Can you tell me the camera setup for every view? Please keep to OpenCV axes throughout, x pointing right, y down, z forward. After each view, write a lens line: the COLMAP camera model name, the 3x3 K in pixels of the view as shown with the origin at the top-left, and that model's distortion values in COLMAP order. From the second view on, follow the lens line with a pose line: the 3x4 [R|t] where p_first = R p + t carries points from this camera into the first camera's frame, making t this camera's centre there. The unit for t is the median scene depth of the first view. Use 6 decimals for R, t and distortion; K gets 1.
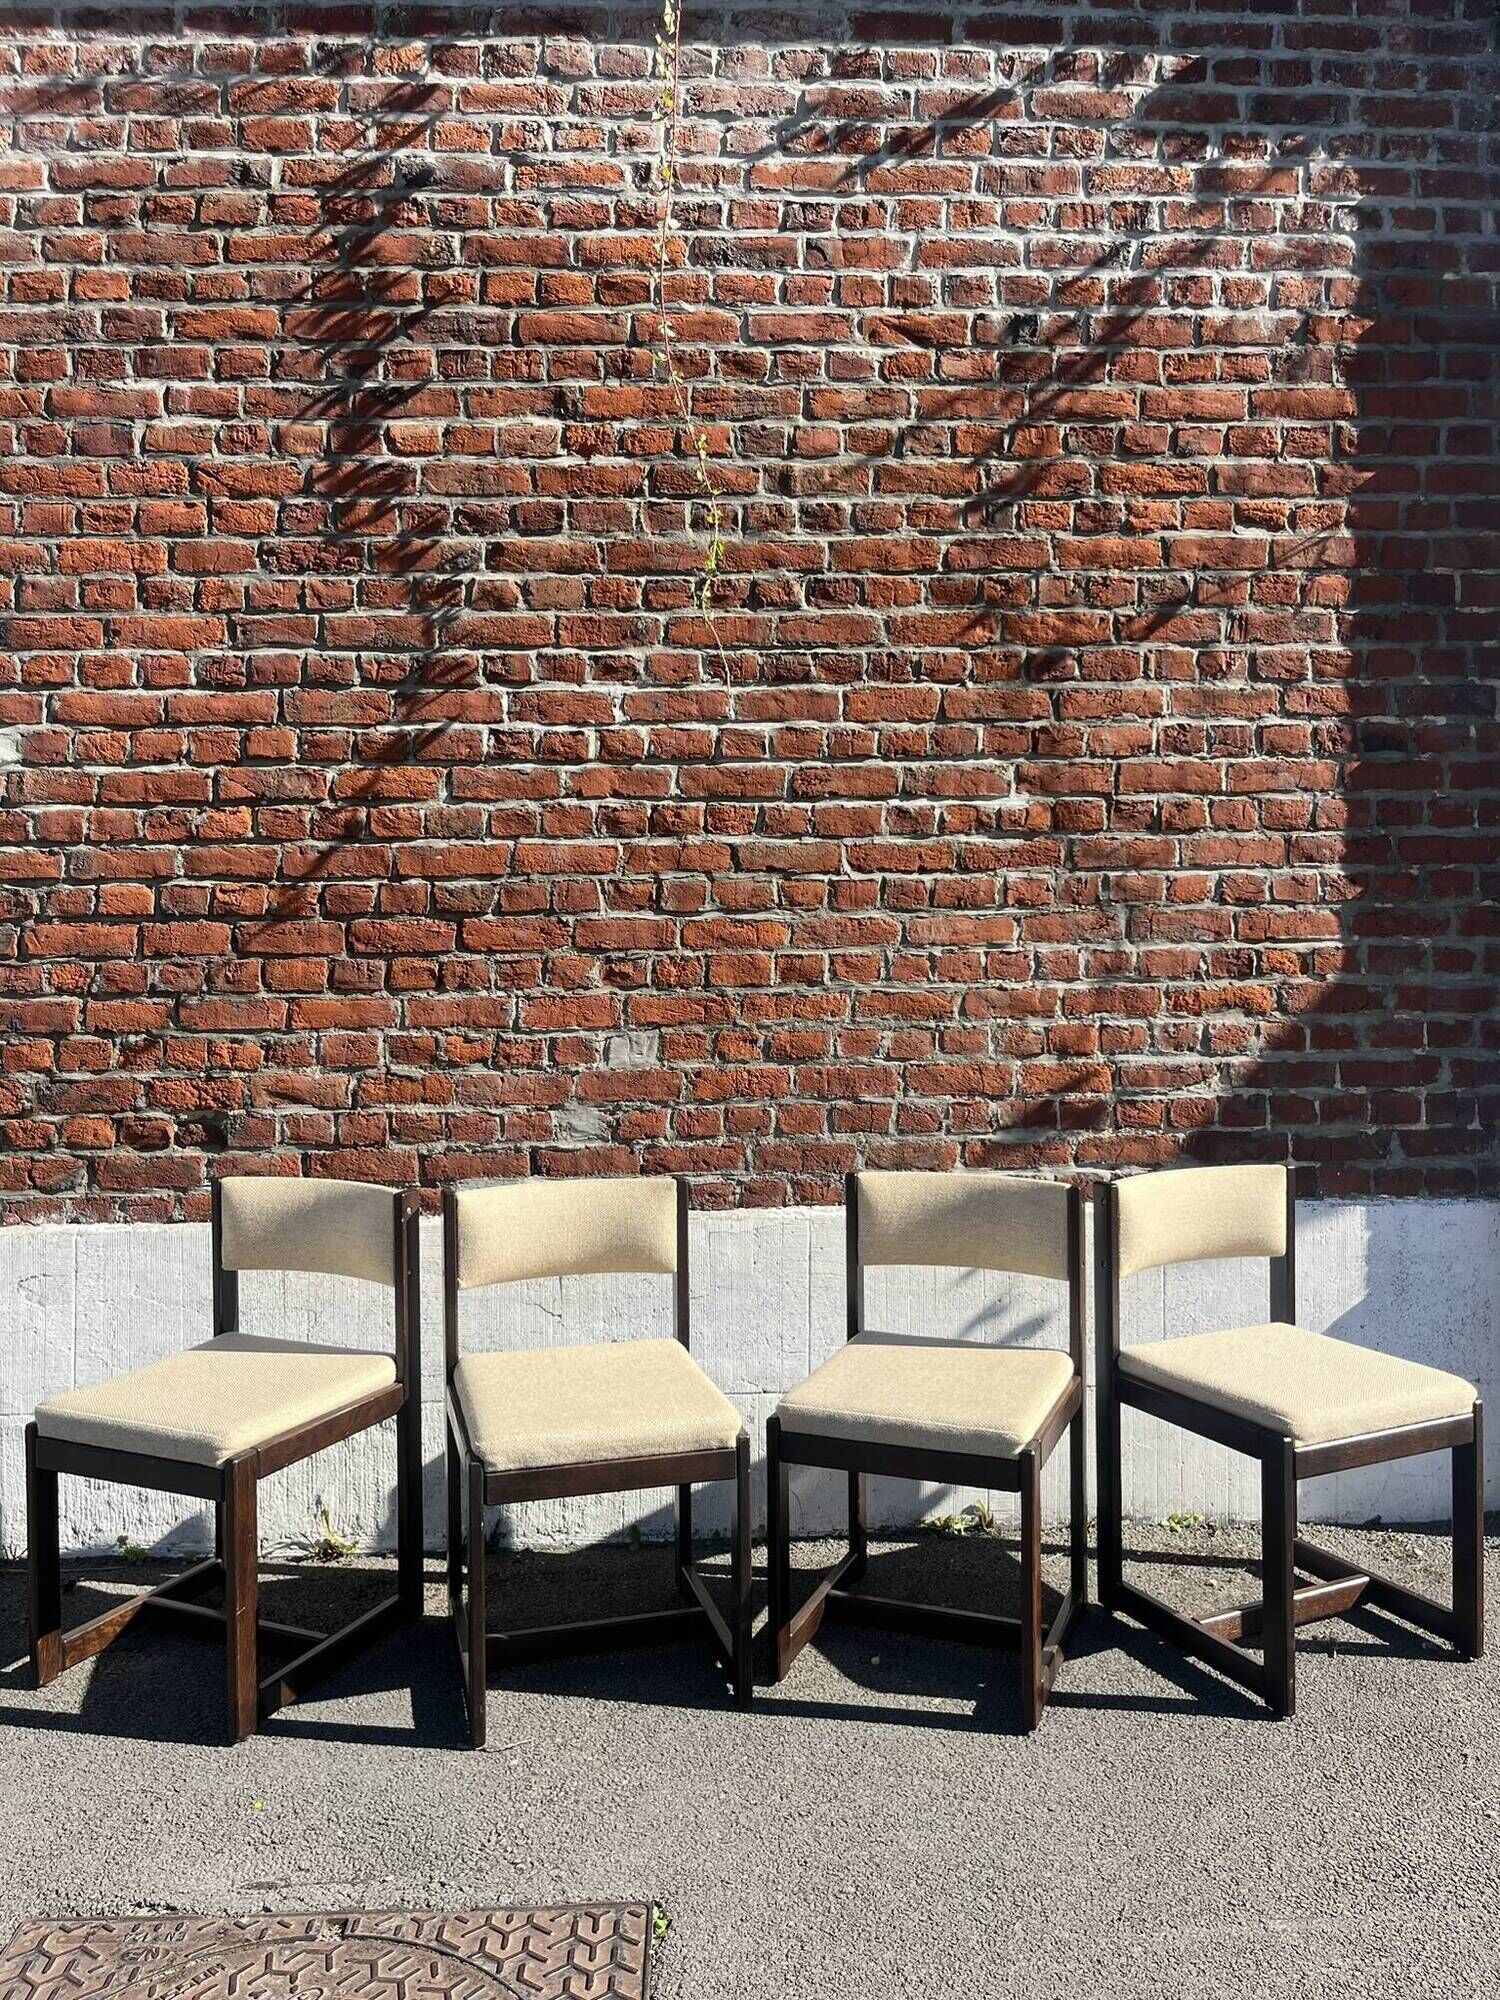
lens RADIAL K [[1569.0, 0, 755.7], [0, 1569.0, 1008.0], [0, 0, 1]] dist [0.039752, -0.068067]
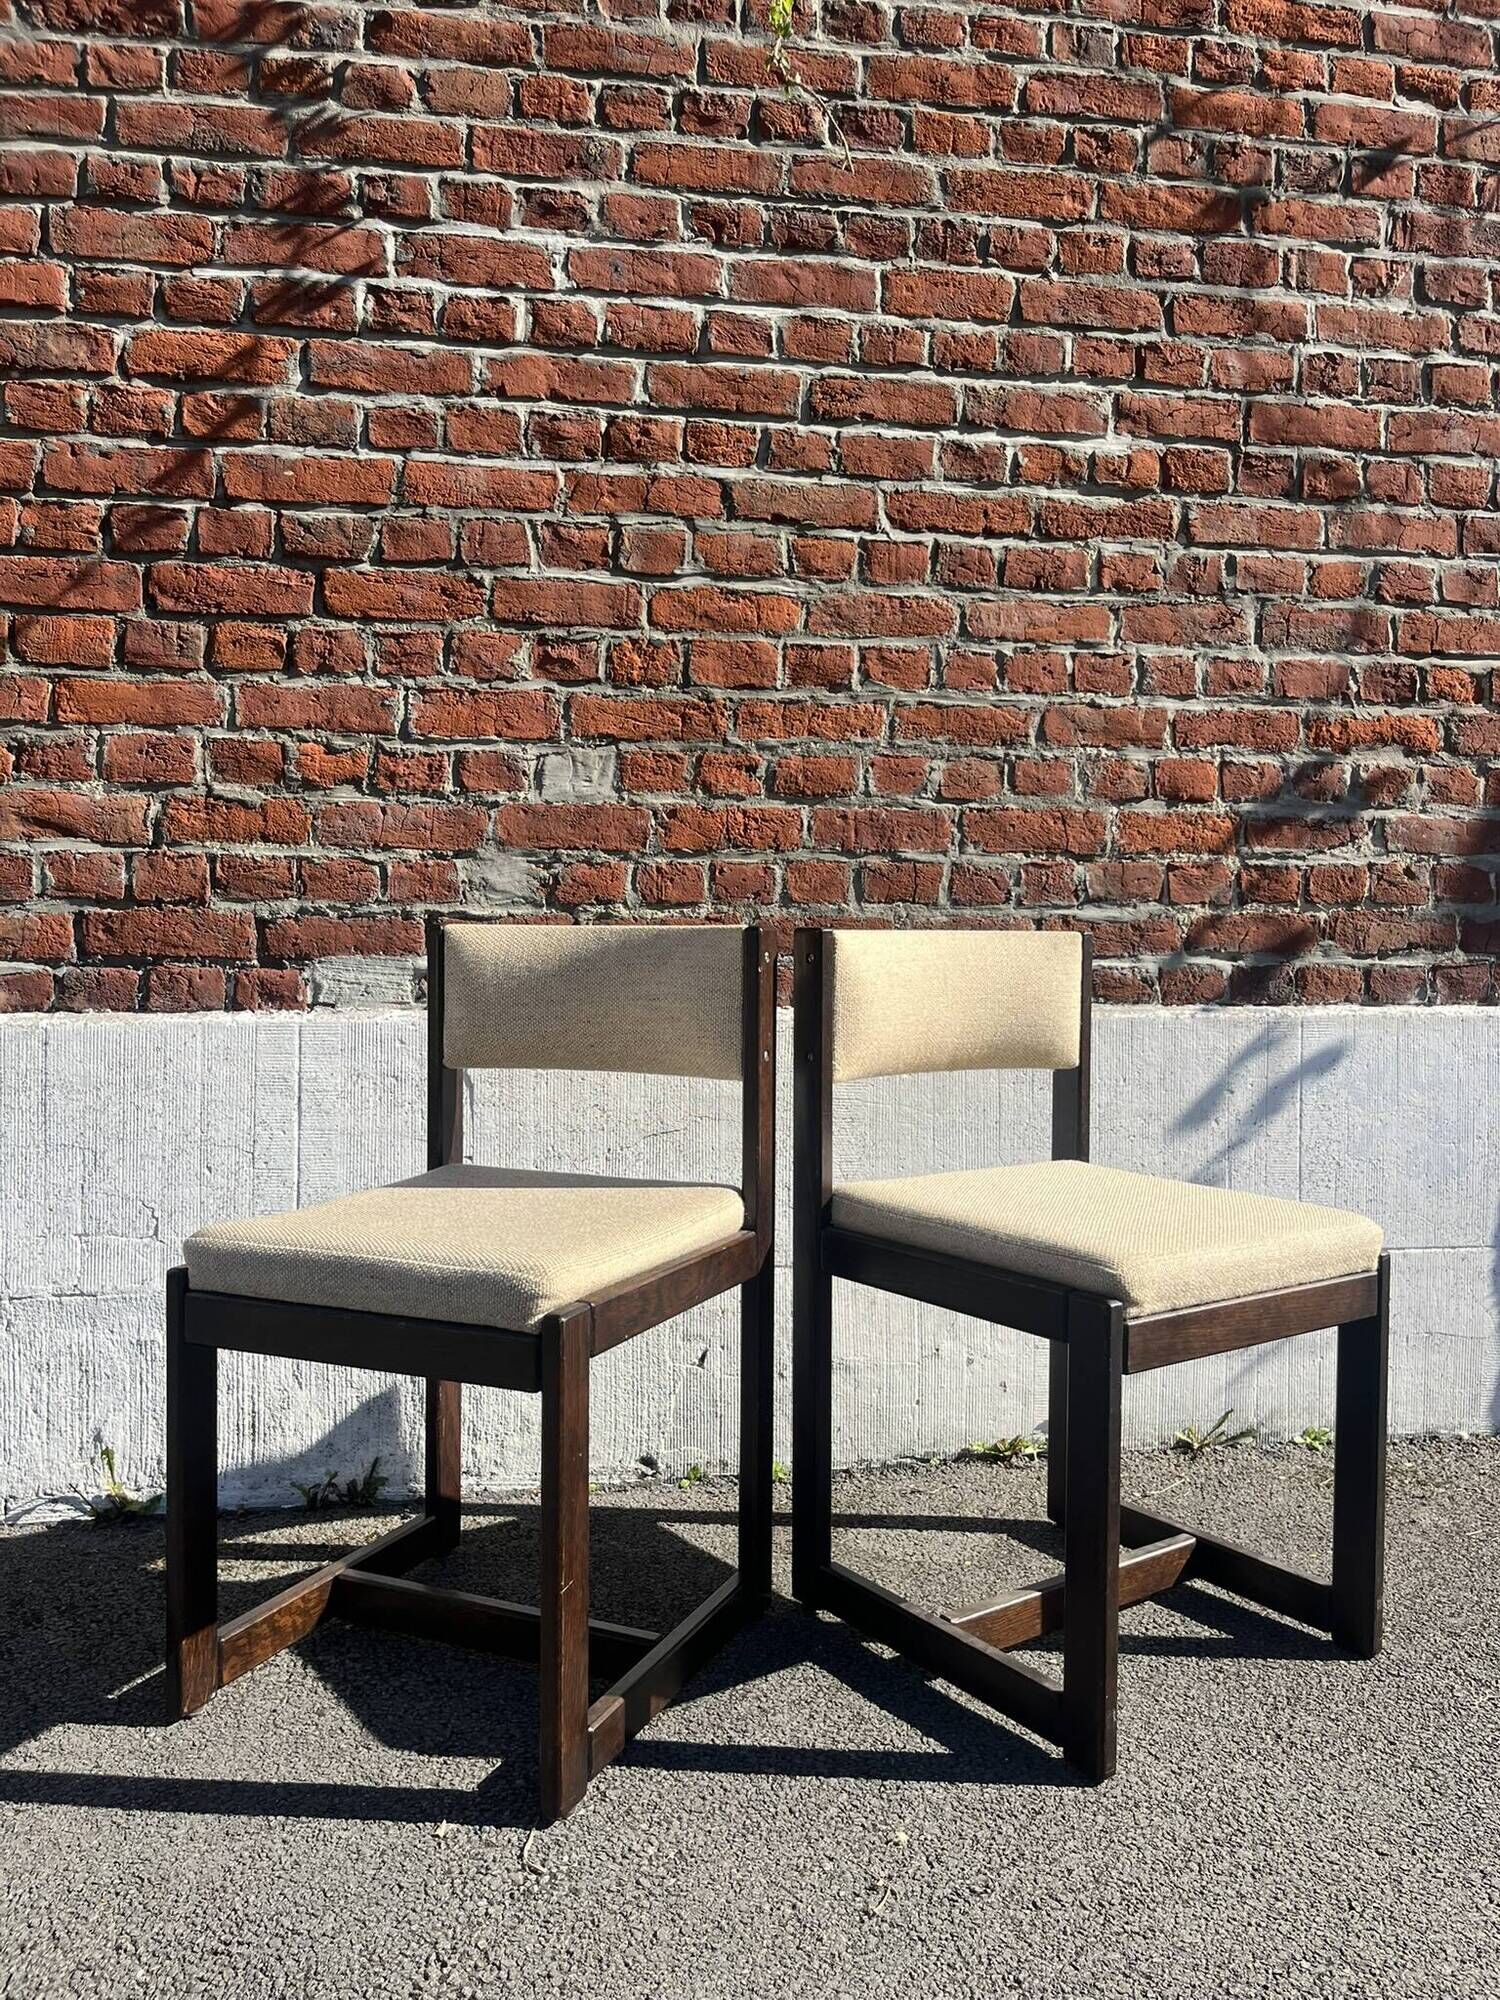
lens RADIAL K [[1569.0, 0, 758.7], [0, 1569.0, 1034.0], [0, 0, 1]] dist [0.039752, -0.068067]
pose [[0.991799, 0.005314, 0.127696, -0.086973], [-0.006191, 0.999960, 0.006470, 0.135397], [-0.127656, -0.007207, 0.991792, 0.305986]]
